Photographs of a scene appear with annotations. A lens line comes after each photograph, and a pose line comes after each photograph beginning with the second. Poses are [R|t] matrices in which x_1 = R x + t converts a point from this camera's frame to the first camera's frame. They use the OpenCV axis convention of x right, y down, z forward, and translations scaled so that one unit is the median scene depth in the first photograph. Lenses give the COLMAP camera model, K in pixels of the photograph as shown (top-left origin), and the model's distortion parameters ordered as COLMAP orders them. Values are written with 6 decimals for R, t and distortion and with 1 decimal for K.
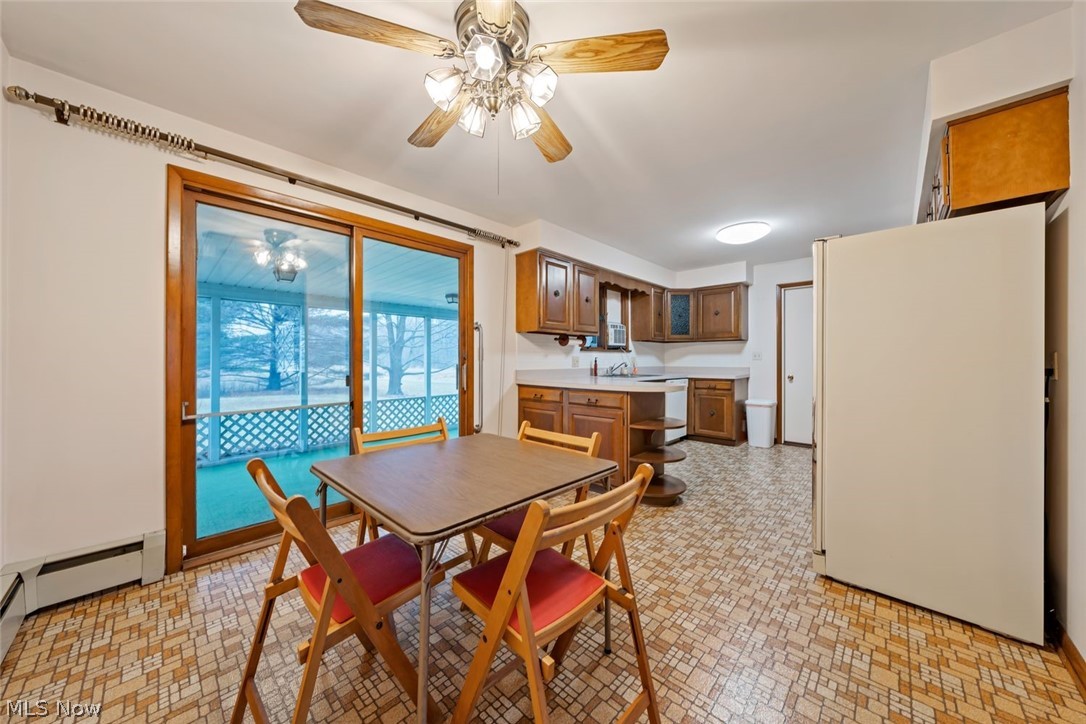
lens RADIAL K [[389.8, 0, 543.0], [0, 389.8, 362.0], [0, 0, 1]] dist [-0.001168, 0.000083]
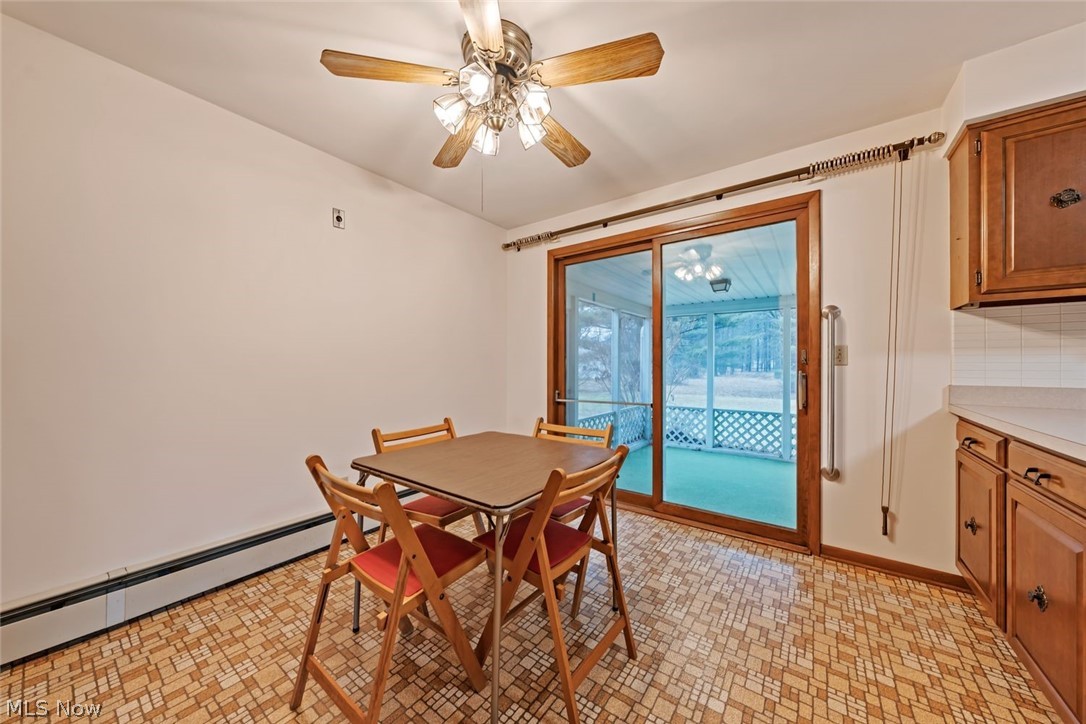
lens RADIAL K [[378.9, 0, 521.7], [0, 378.9, 367.7], [0, 0, 1]] dist [-0.000358, 0.001990]
pose [[0.074899, 0.007087, -0.997166, 0.522391], [-0.005828, 0.999961, 0.006669, -0.002434], [0.997174, 0.005312, 0.074938, 0.571585]]
